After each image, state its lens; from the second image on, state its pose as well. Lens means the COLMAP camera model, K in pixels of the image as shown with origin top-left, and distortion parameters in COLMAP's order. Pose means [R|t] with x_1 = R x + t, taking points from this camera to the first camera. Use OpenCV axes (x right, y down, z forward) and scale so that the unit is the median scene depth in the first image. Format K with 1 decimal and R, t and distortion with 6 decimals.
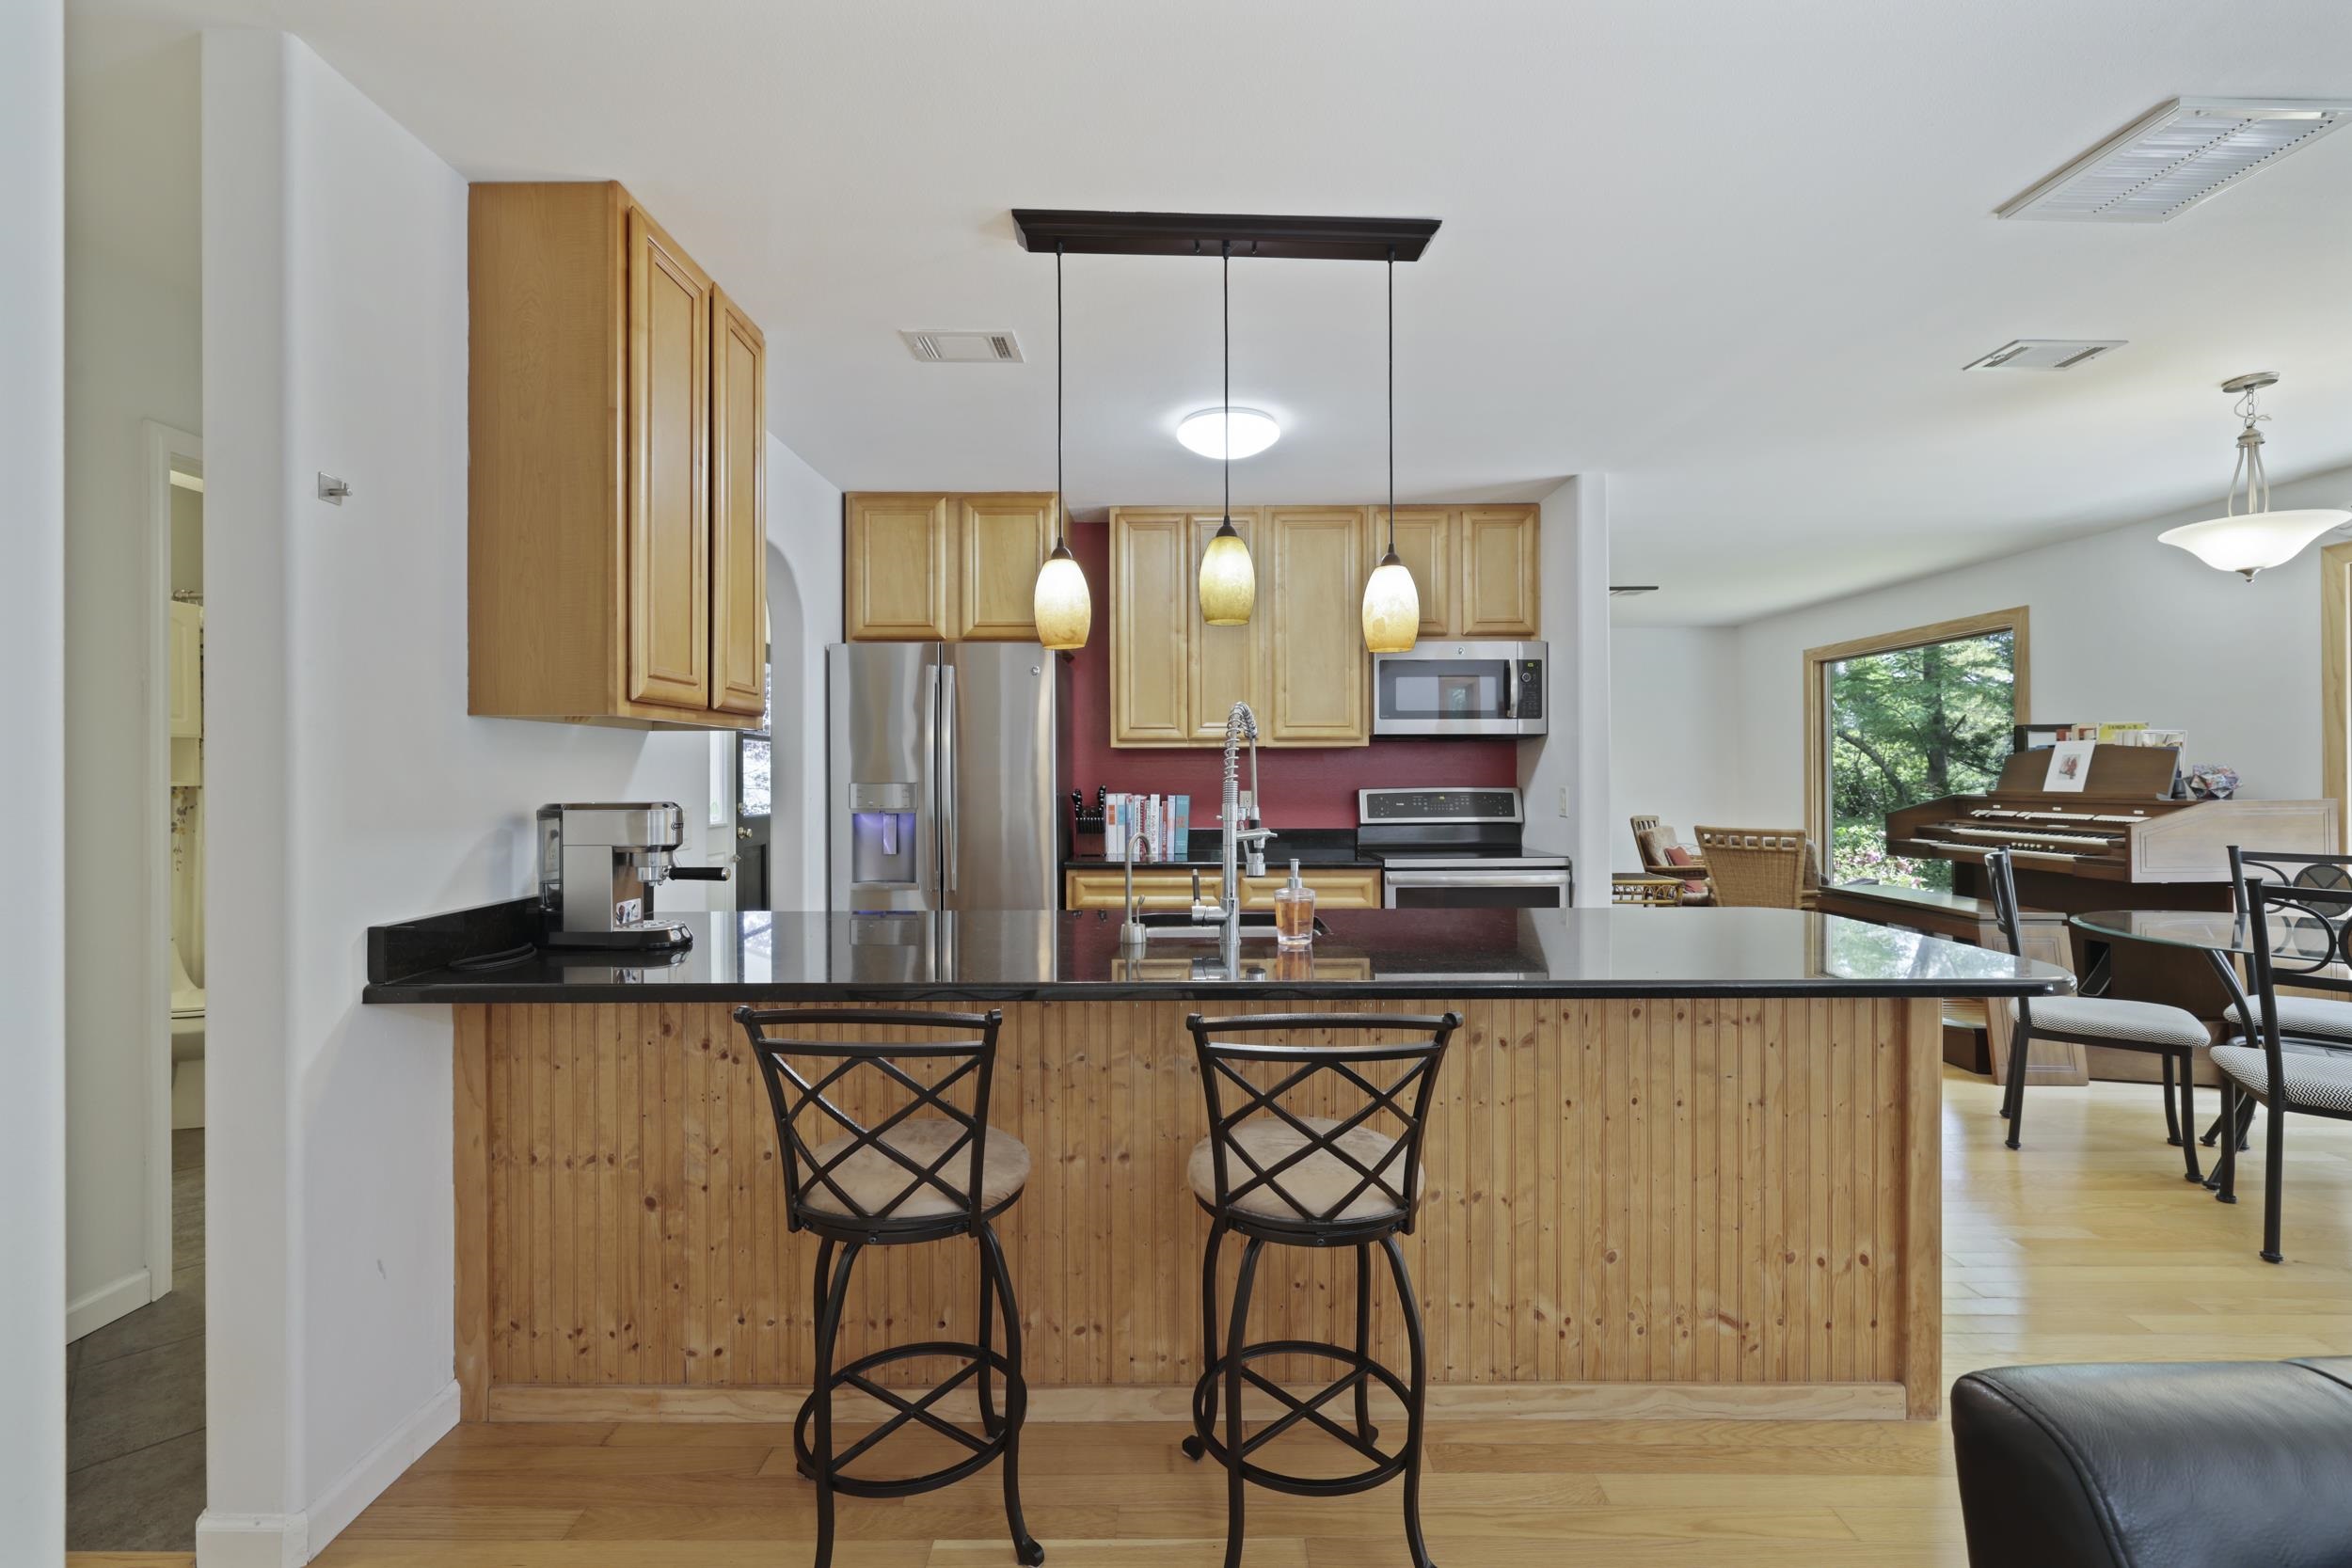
lens RADIAL K [[996.3, 0, 1176.0], [0, 996.3, 784.0], [0, 0, 1]] dist [-0.000579, -0.000225]
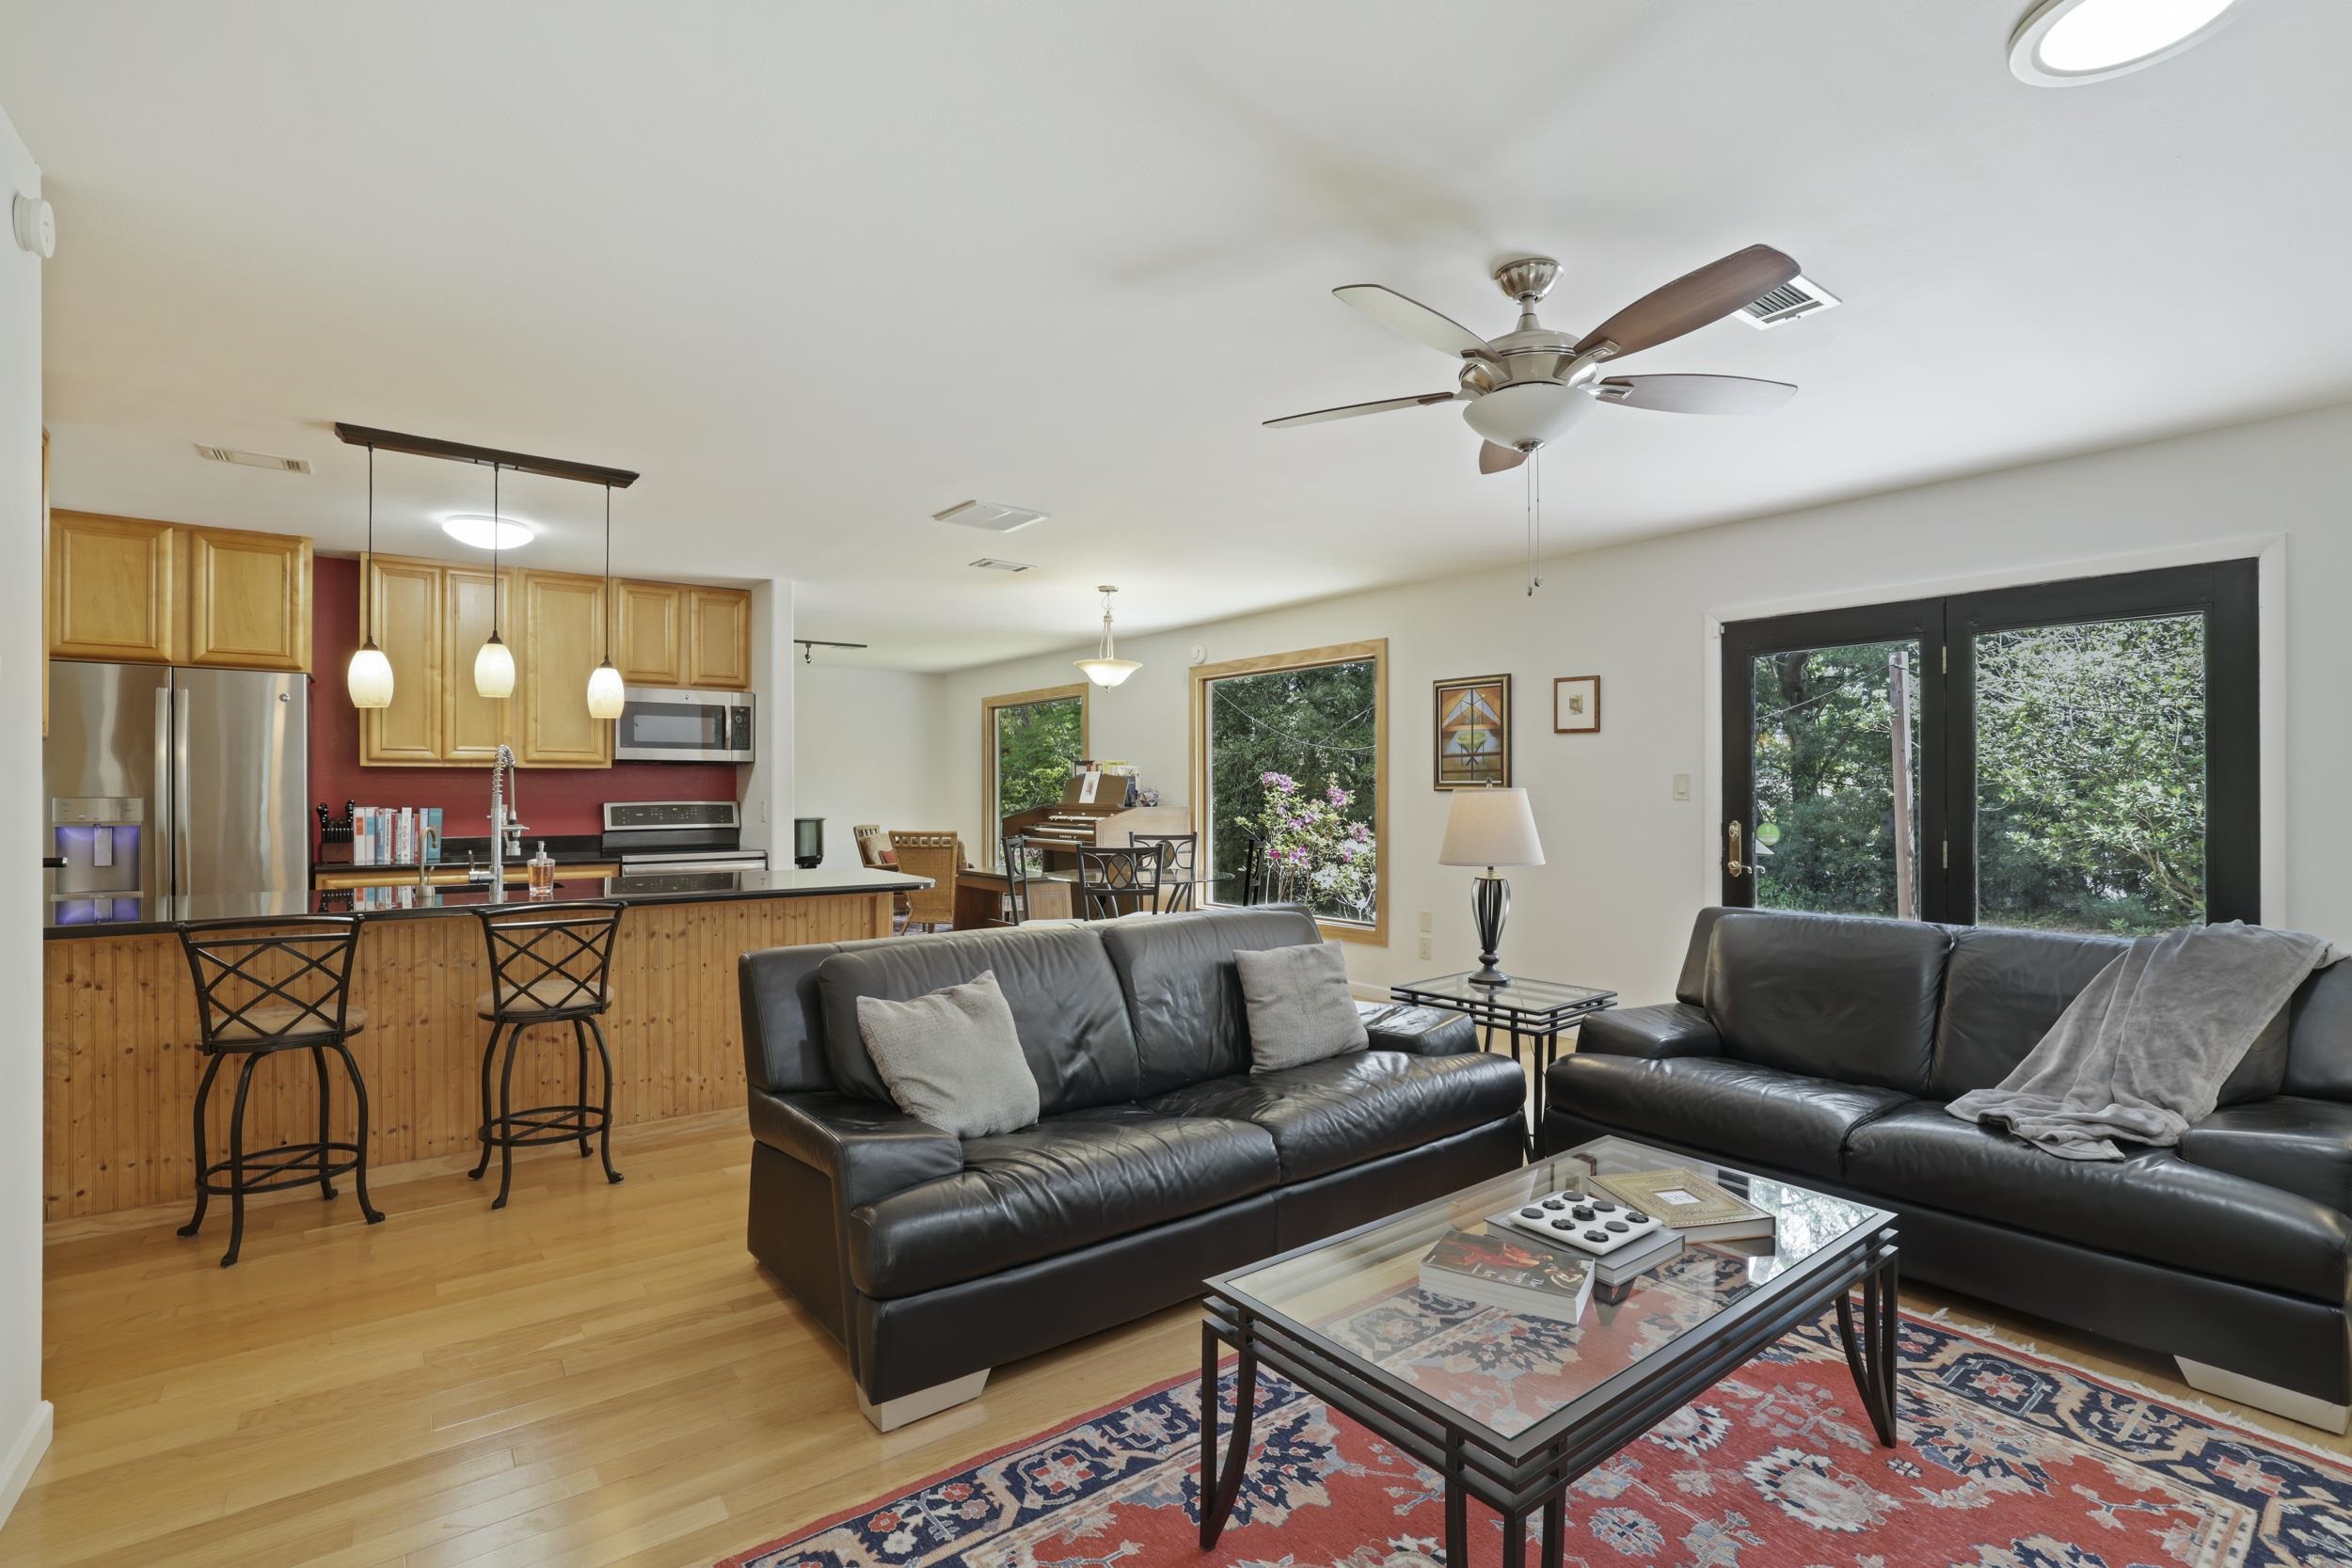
lens RADIAL K [[1080.8, 0, 1169.9], [0, 1080.8, 788.5], [0, 0, 1]] dist [-0.045111, 0.021813]
pose [[0.799621, 0.004911, 0.600484, -0.065366], [0.002261, 0.999935, -0.011188, 0.005394], [-0.600500, 0.010304, 0.799558, -0.618573]]
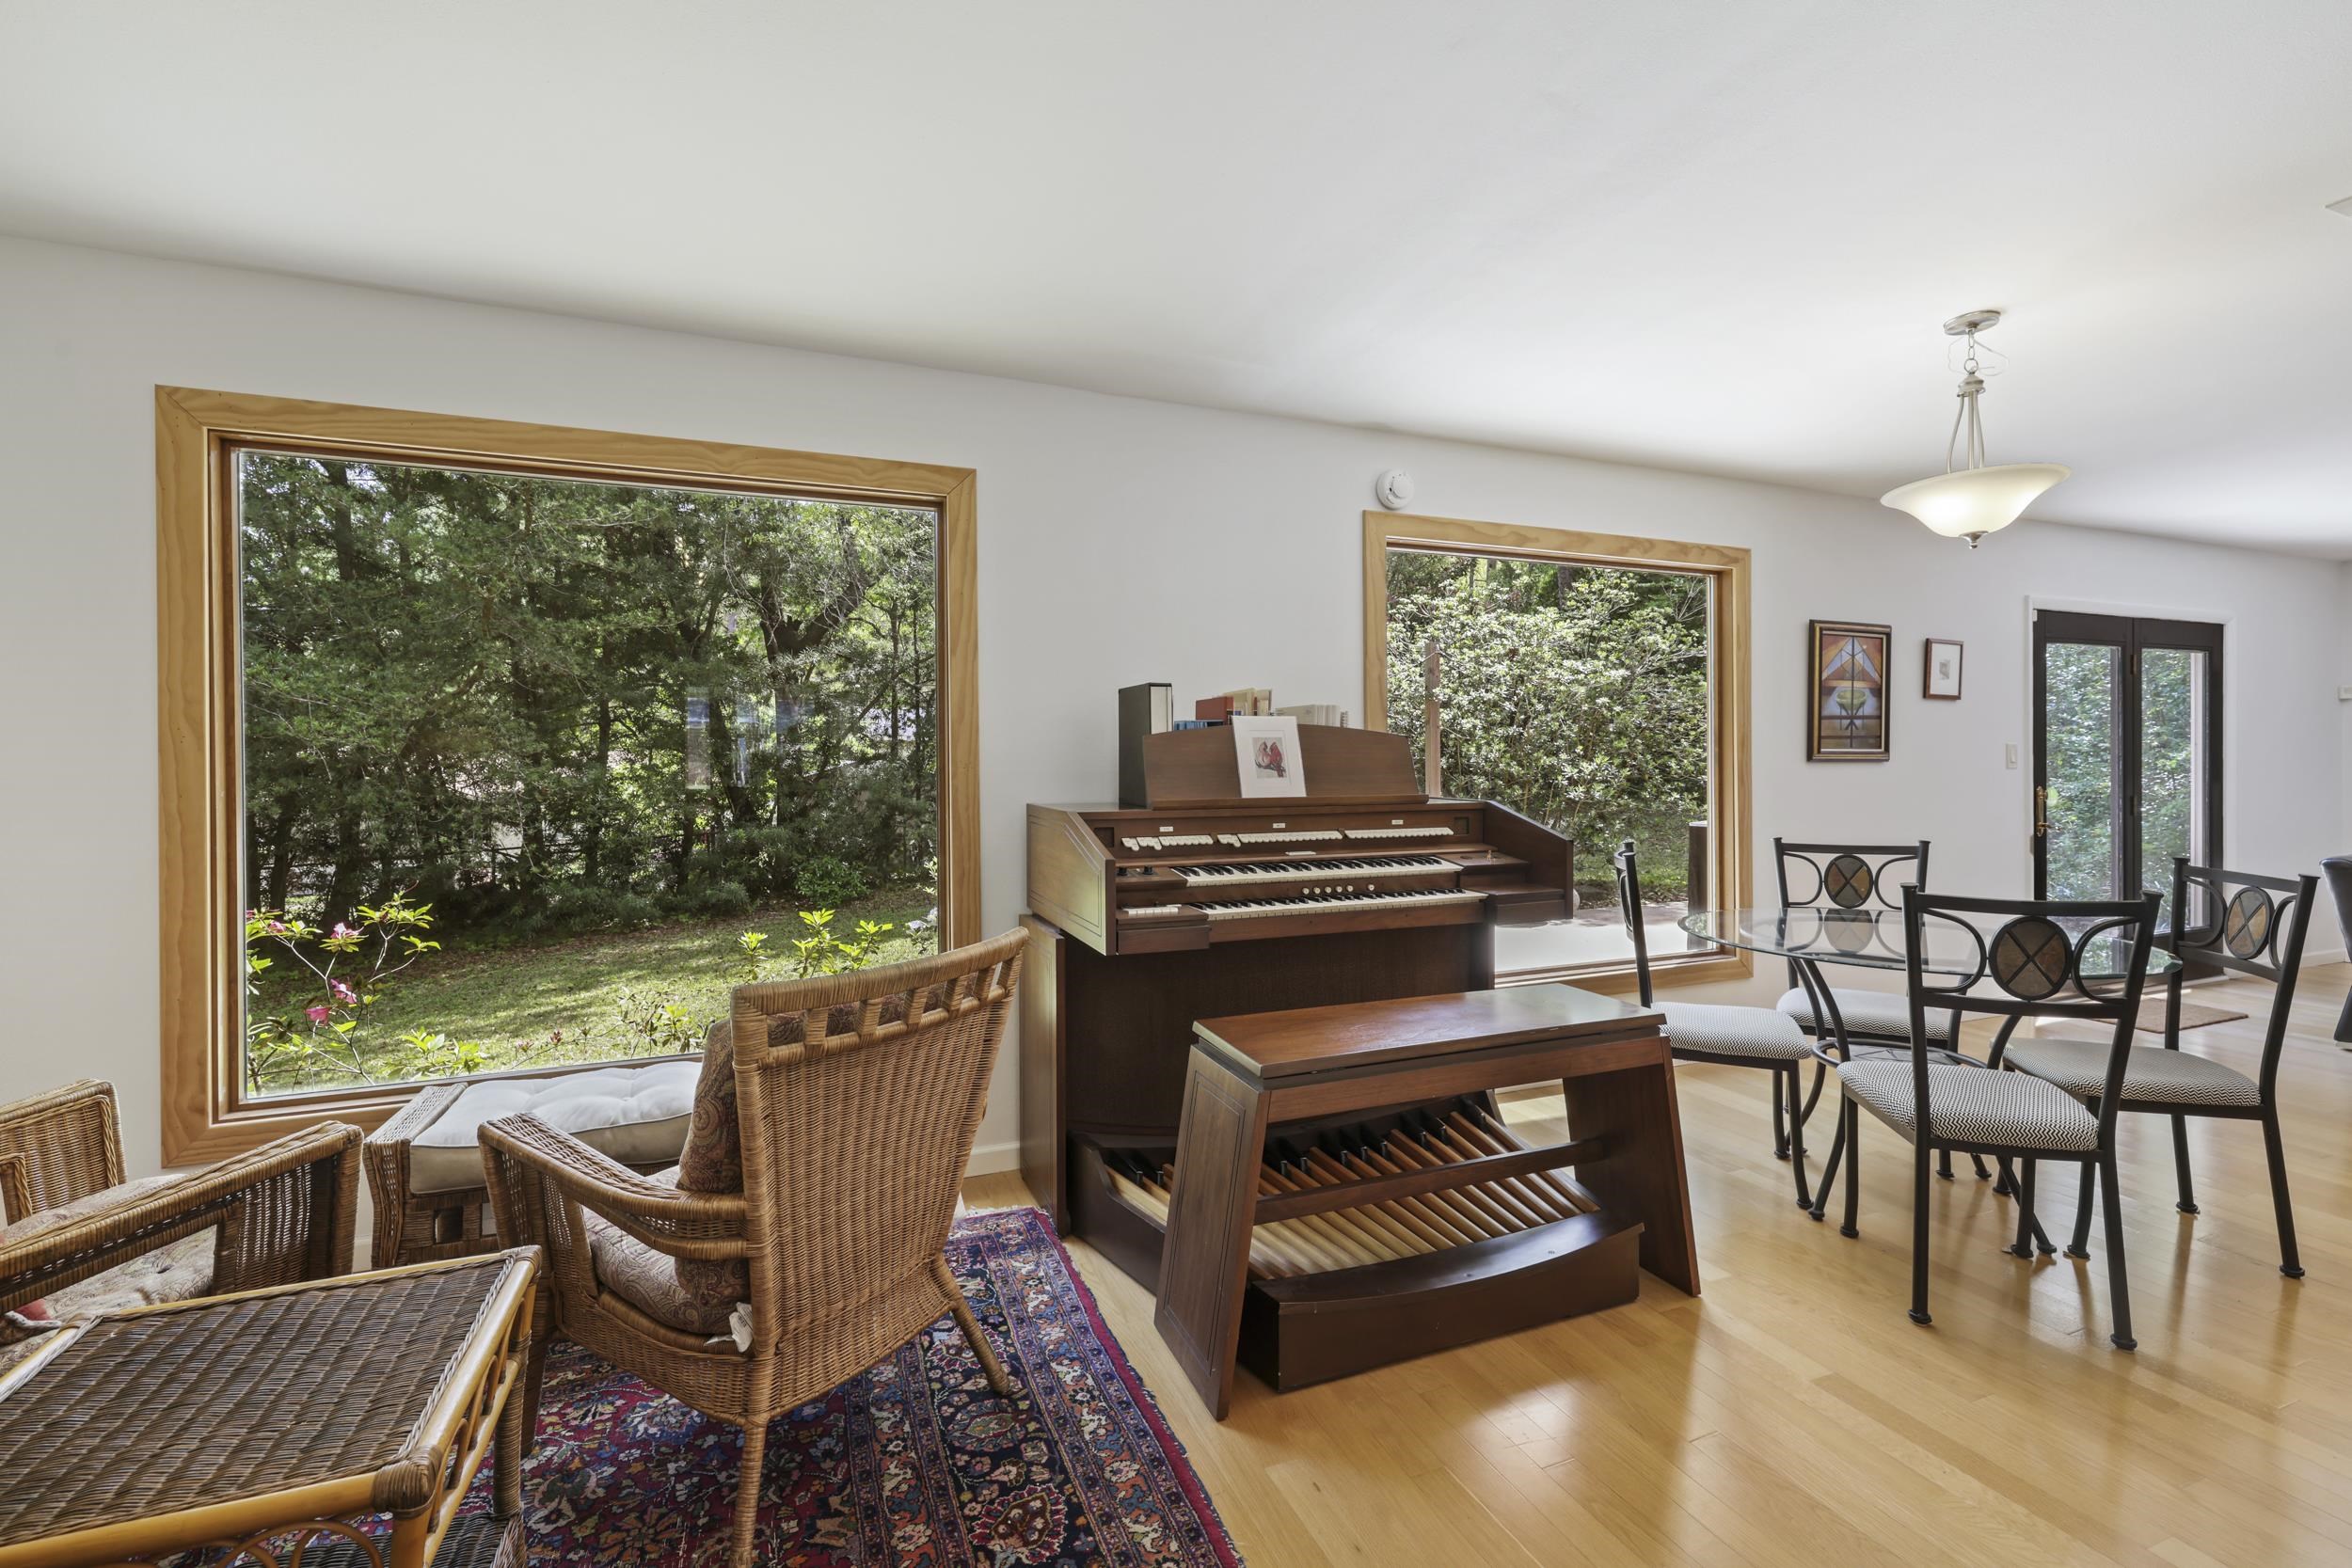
lens RADIAL K [[1010.5, 0, 1169.5], [0, 1010.5, 768.8], [0, 0, 1]] dist [-0.001030, -0.000125]
pose [[-0.366893, -0.000179, 0.930263, 0.429430], [0.014722, 0.999874, 0.005999, -0.019215], [-0.930147, 0.015896, -0.366844, 1.672759]]
